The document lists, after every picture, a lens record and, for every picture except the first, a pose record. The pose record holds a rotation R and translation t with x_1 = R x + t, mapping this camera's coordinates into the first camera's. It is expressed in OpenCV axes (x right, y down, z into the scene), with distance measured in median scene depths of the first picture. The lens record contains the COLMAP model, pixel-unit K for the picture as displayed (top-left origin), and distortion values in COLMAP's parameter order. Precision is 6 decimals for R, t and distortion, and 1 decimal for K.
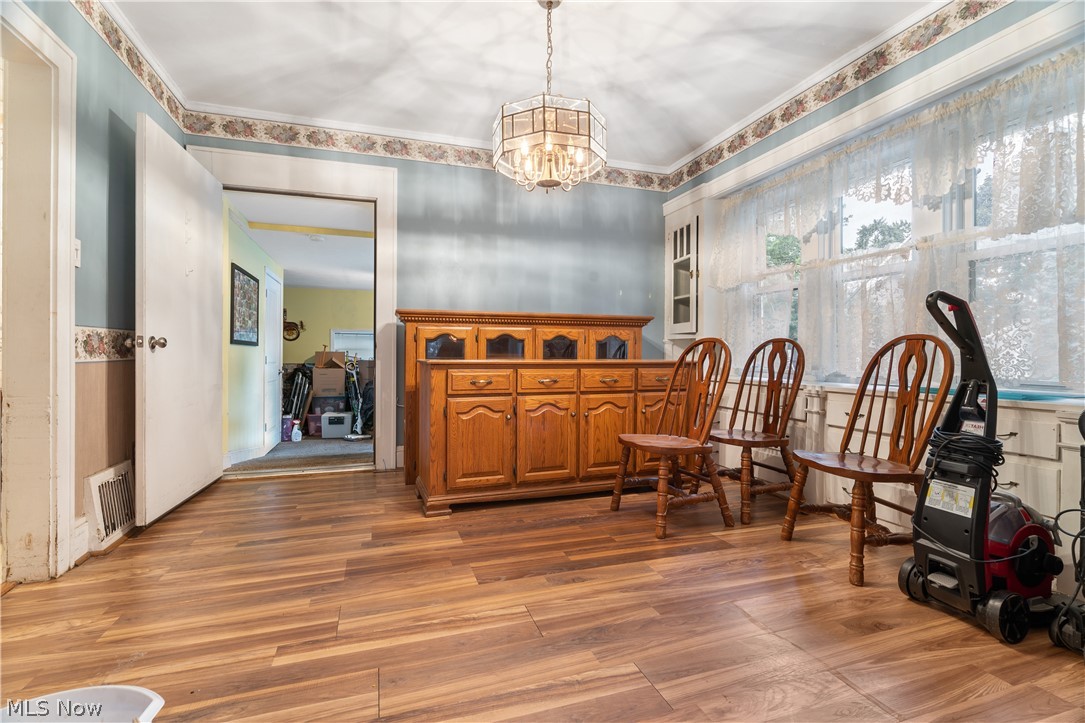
lens RADIAL K [[488.3, 0, 534.4], [0, 488.3, 357.0], [0, 0, 1]] dist [0.002015, 0.000379]
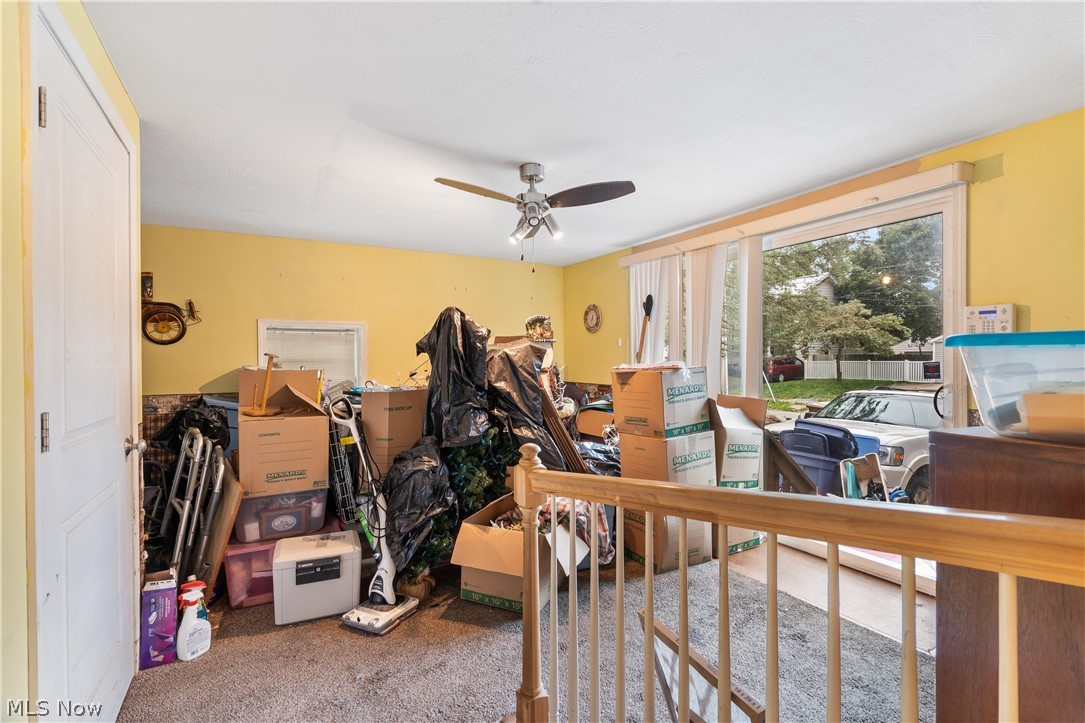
lens RADIAL K [[488.3, 0, 536.2], [0, 488.3, 359.1], [0, 0, 1]] dist [0.002015, 0.000379]
pose [[0.978743, -0.004560, 0.205039, -0.321818], [0.004519, 0.999990, 0.000664, -0.020632], [-0.205040, 0.000277, 0.978754, 0.620551]]
